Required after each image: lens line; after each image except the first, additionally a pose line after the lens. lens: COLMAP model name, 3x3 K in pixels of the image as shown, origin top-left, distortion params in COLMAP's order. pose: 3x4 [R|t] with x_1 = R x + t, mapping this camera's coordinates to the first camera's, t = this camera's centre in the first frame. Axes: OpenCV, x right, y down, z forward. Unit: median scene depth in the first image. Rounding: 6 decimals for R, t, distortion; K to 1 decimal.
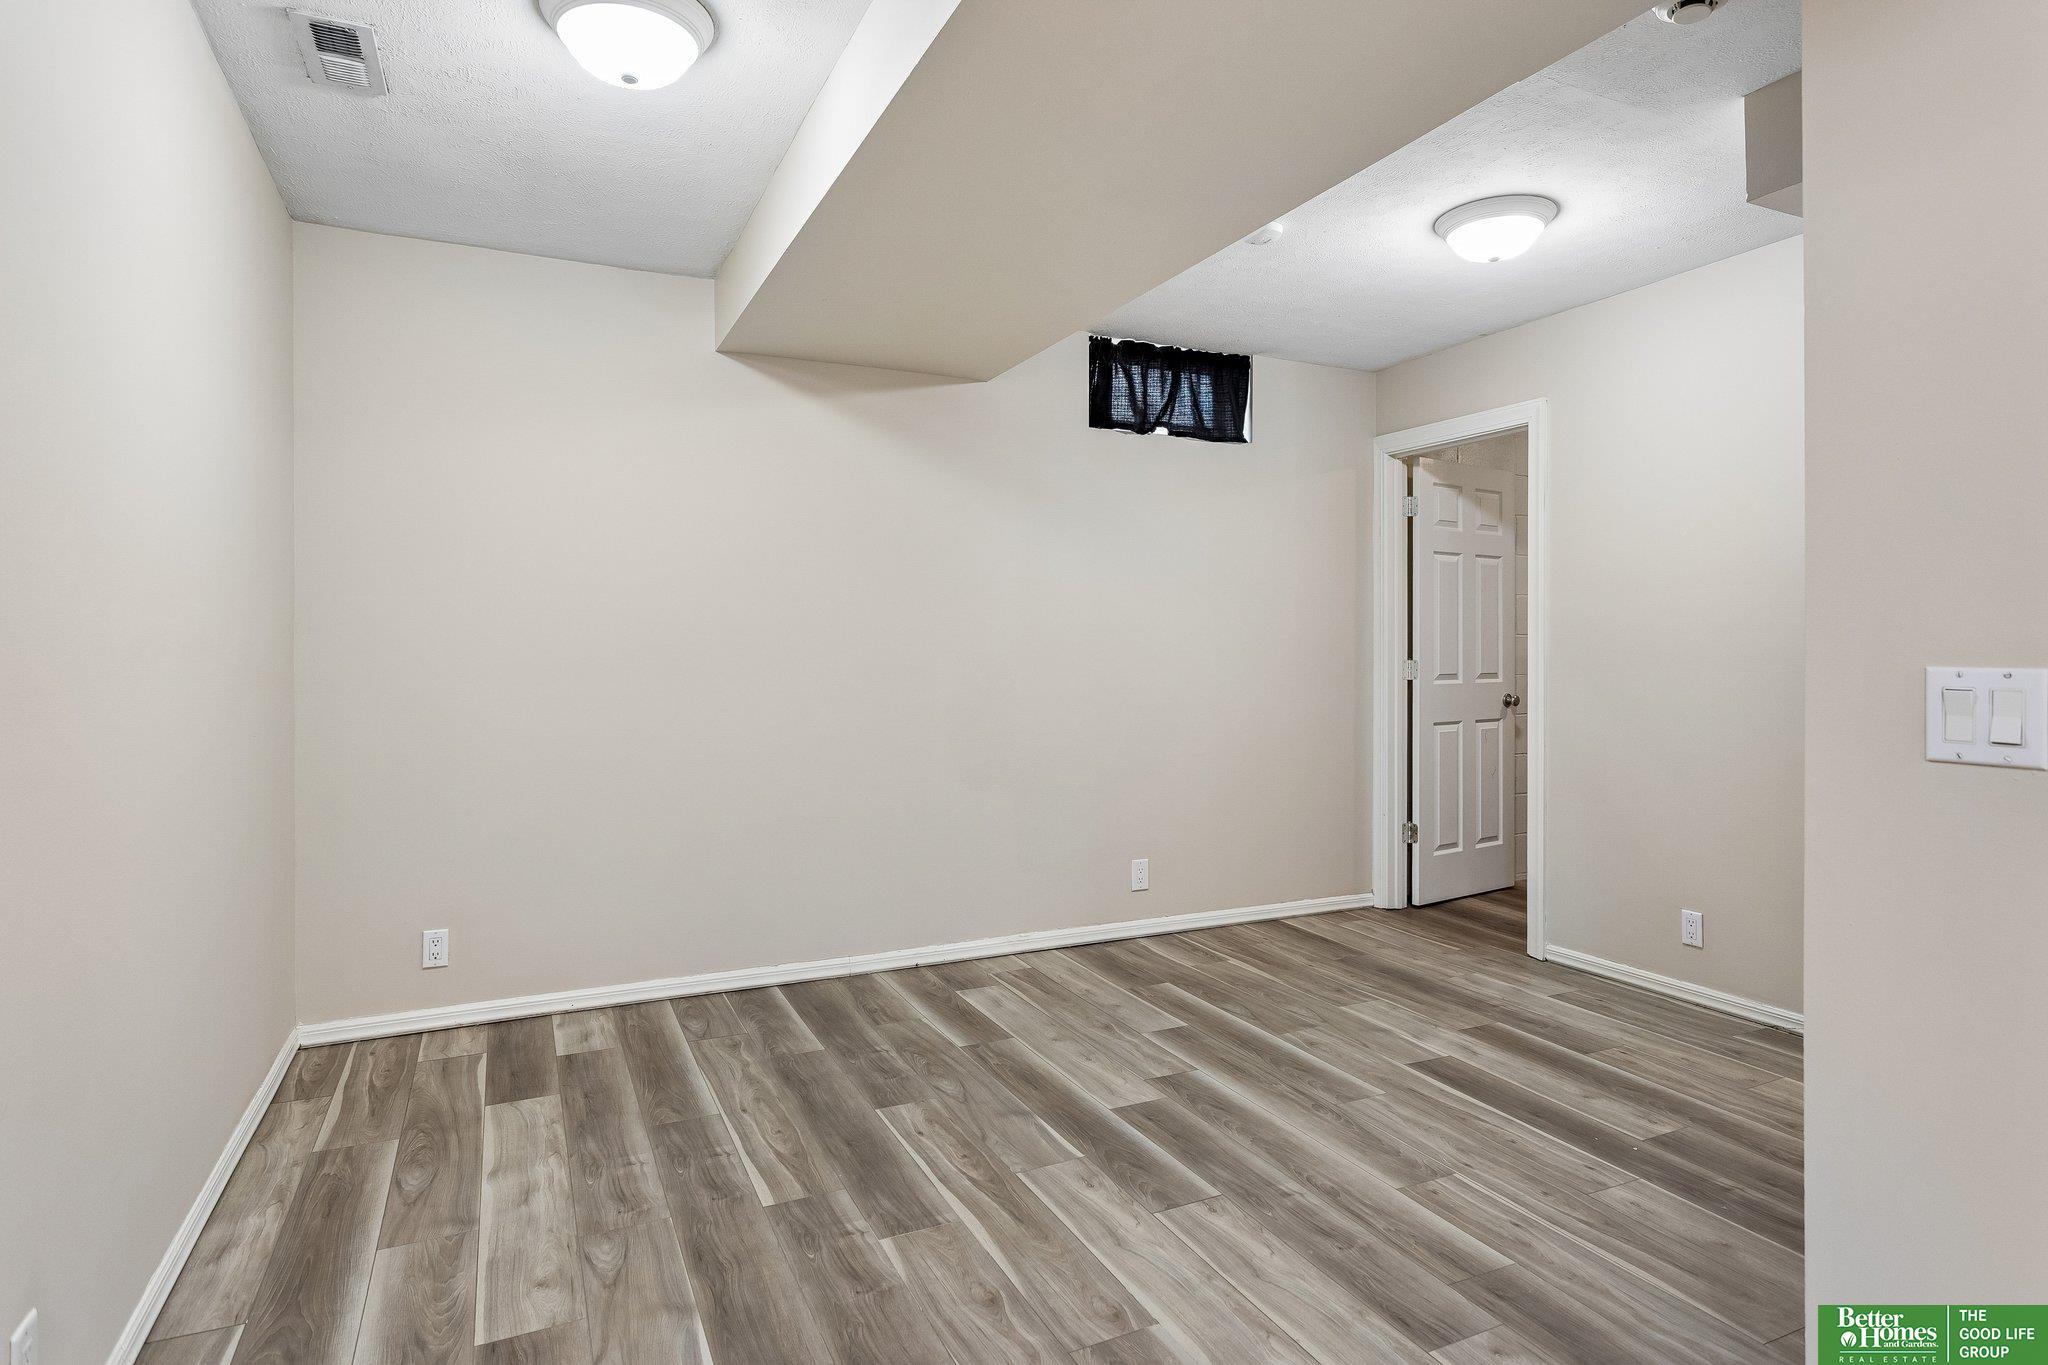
lens RADIAL K [[1113.0, 0, 1030.9], [0, 1113.0, 676.4], [0, 0, 1]] dist [-0.001208, -0.000150]
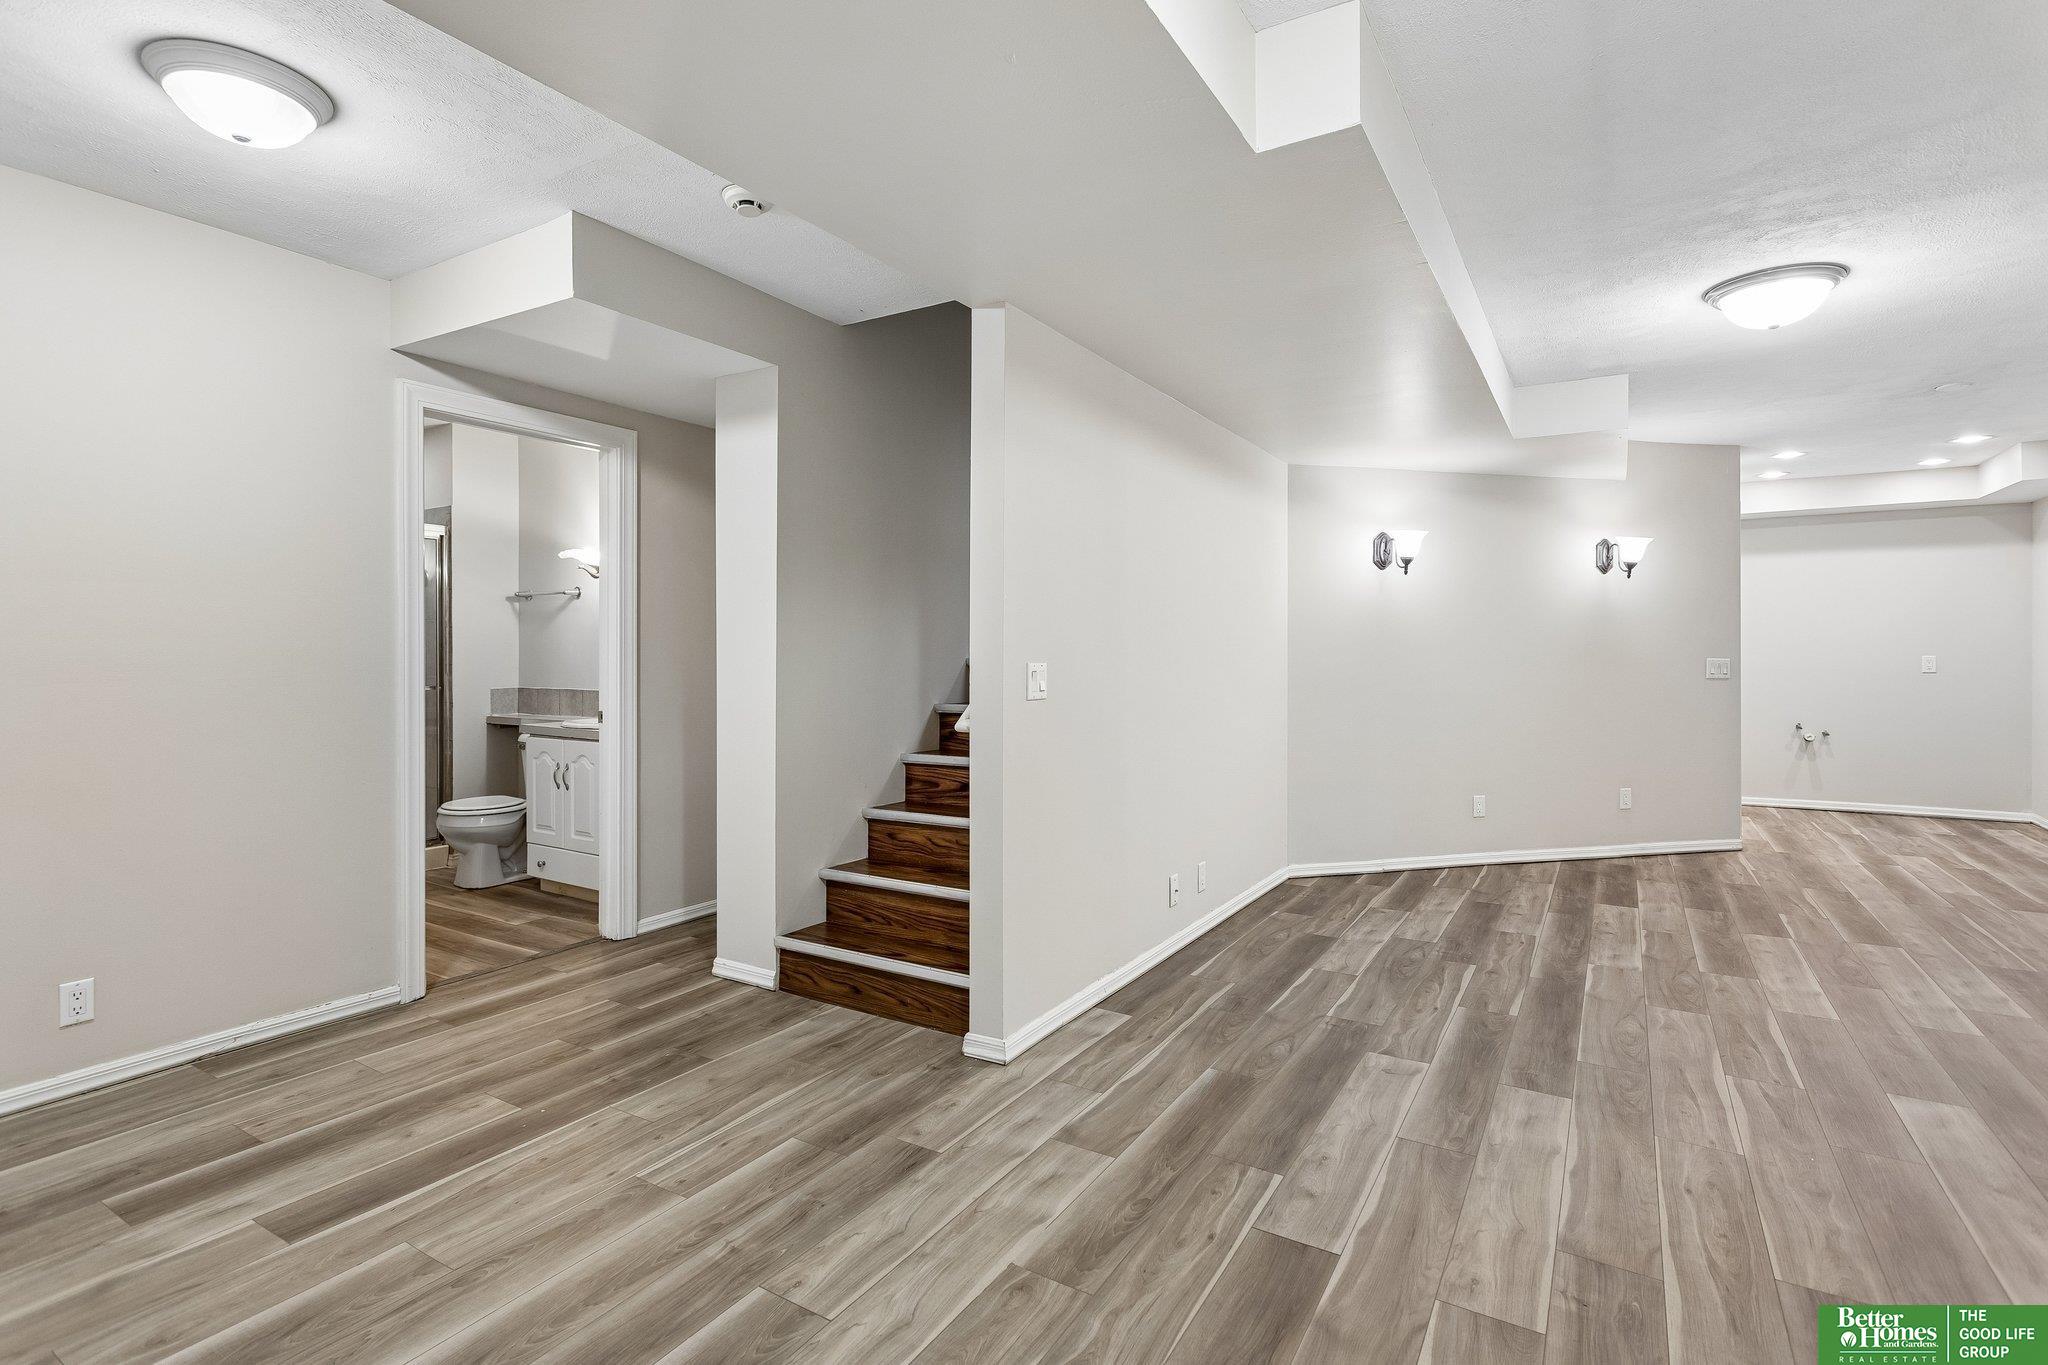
lens RADIAL K [[978.9, 0, 1026.3], [0, 978.9, 643.1], [0, 0, 1]] dist [0.001153, 0.000769]
pose [[-0.552145, 0.008161, 0.833708, -0.492986], [0.021415, 0.999761, 0.004396, -0.029333], [-0.833473, 0.020281, -0.552187, 1.045014]]
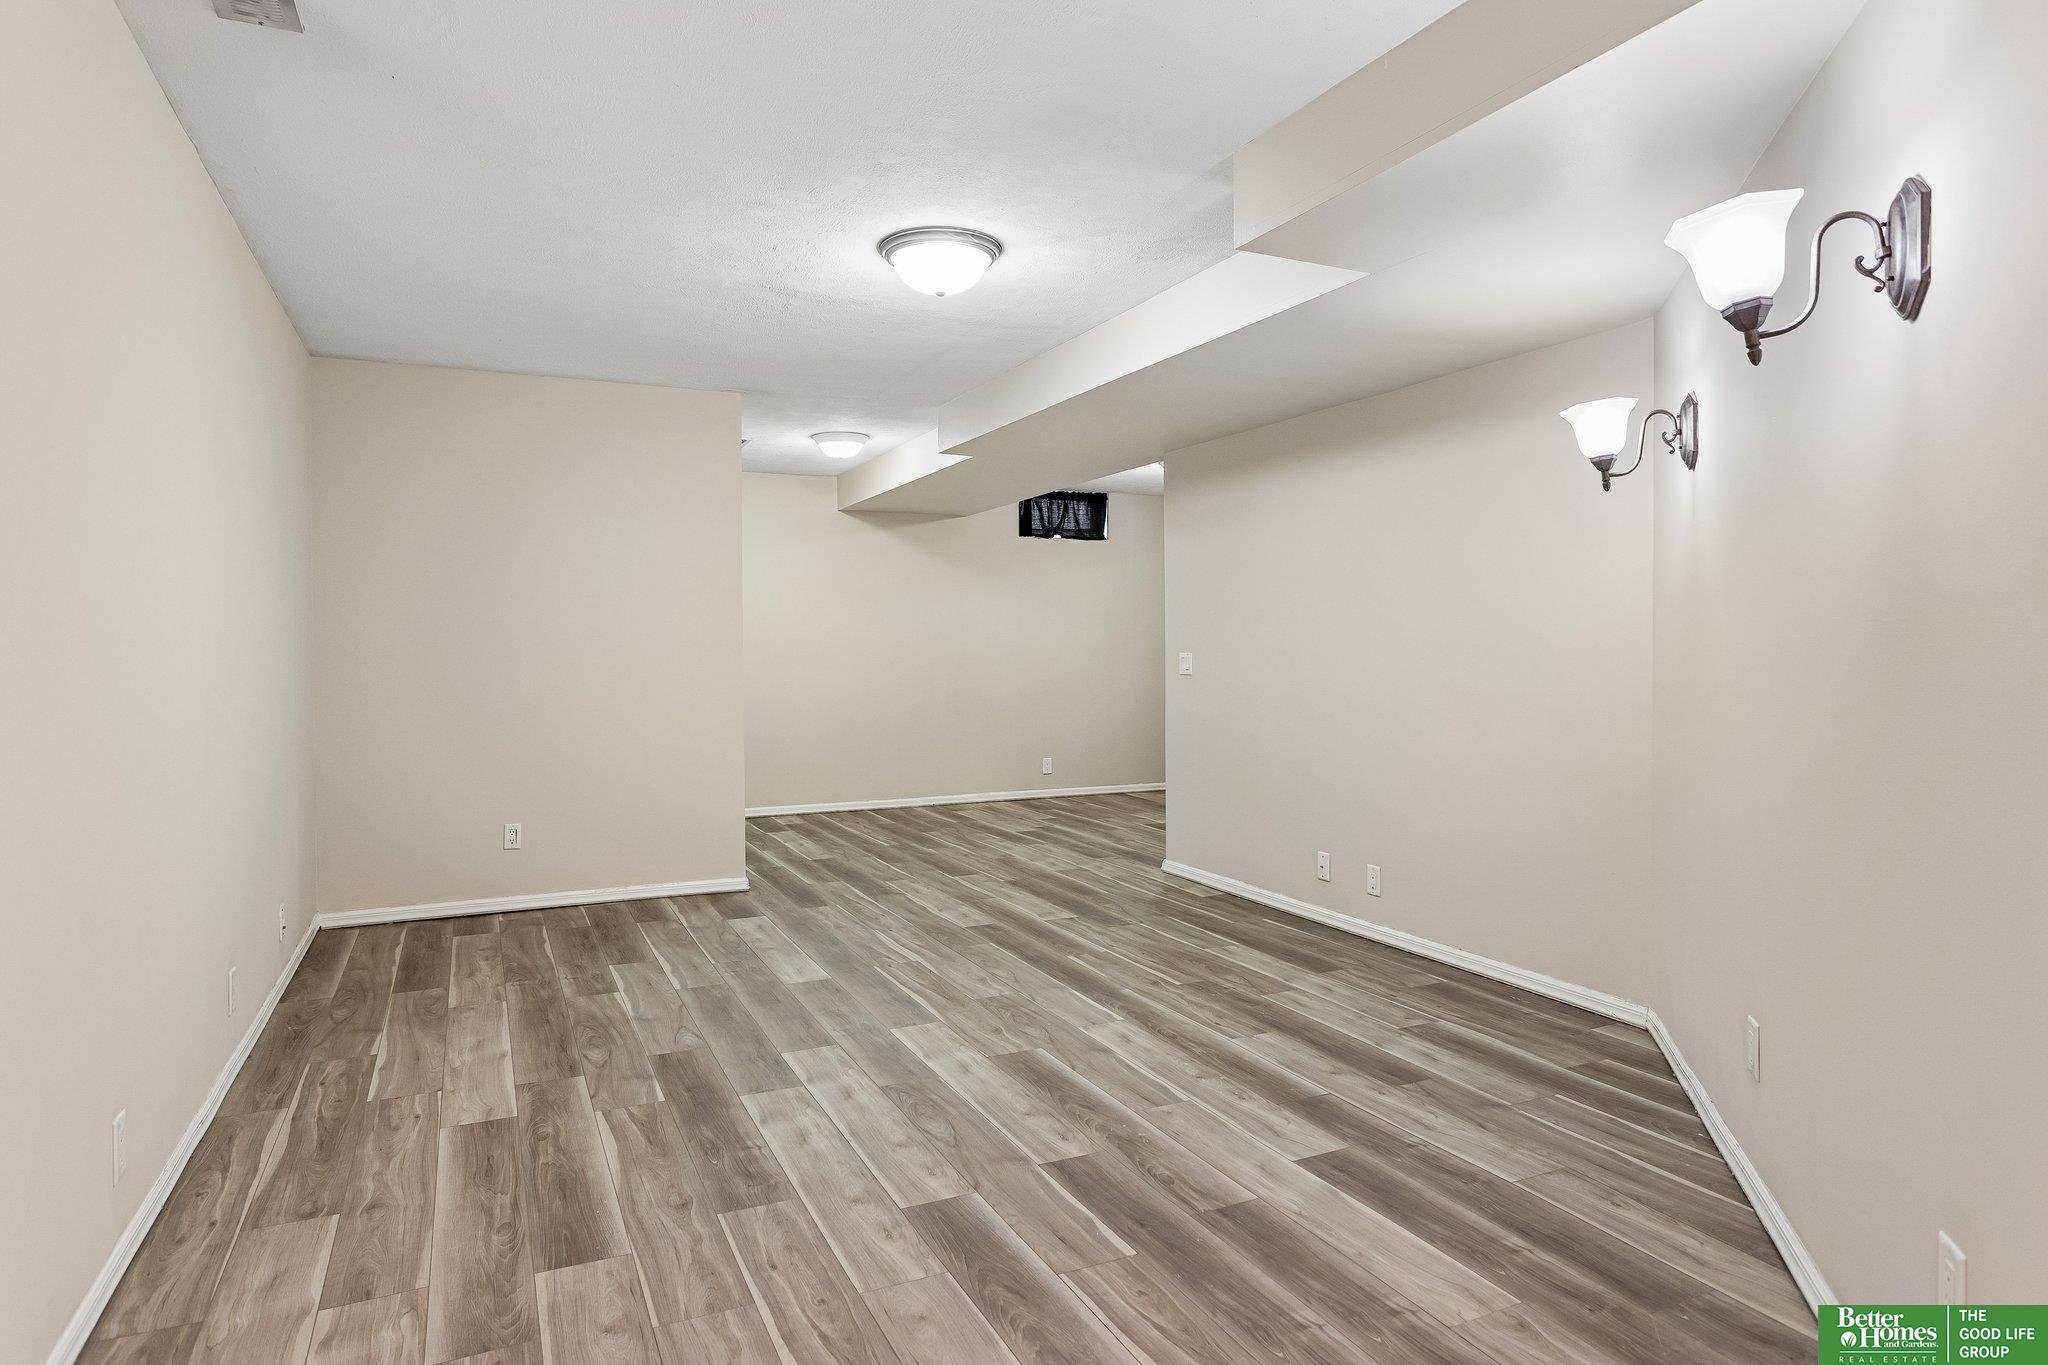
lens RADIAL K [[1213.7, 0, 1023.5], [0, 1213.7, 673.3], [0, 0, 1]] dist [-0.000166, 0.000168]
pose [[0.999994, -0.002273, -0.002512, 0.099654], [0.002263, 0.999989, -0.004075, 0.041728], [0.002521, 0.004069, 0.999989, -1.756993]]
